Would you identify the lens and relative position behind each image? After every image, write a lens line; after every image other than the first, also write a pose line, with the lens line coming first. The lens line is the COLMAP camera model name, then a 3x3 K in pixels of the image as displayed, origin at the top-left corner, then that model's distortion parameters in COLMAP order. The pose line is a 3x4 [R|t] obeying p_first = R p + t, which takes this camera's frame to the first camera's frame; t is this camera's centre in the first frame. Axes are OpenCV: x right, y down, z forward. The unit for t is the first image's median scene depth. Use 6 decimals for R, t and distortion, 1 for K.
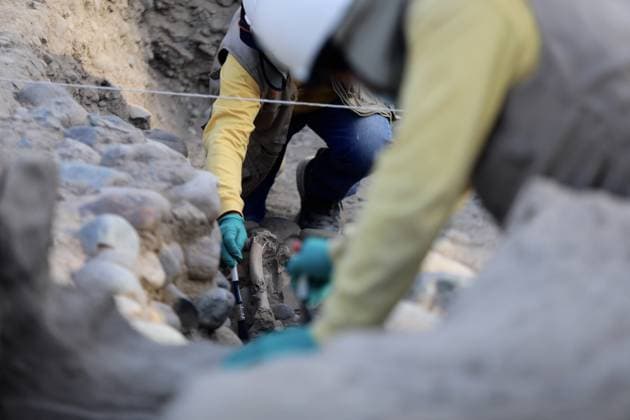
lens RADIAL K [[389.4, 0, 315.0], [0, 389.4, 210.0], [0, 0, 1]] dist [0.000129, 0.000237]
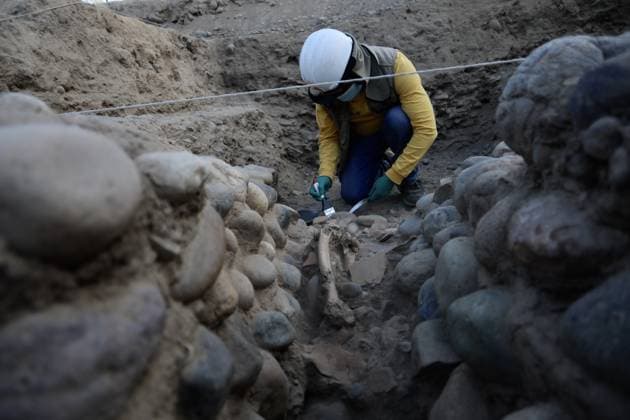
lens RADIAL K [[389.4, 0, 315.0], [0, 389.4, 210.0], [0, 0, 1]] dist [0.000129, 0.000237]
pose [[0.979434, -0.147001, -0.138204, 0.009866], [0.149782, 0.988670, 0.009887, -0.009413], [0.135185, -0.030384, 0.990354, -0.289880]]
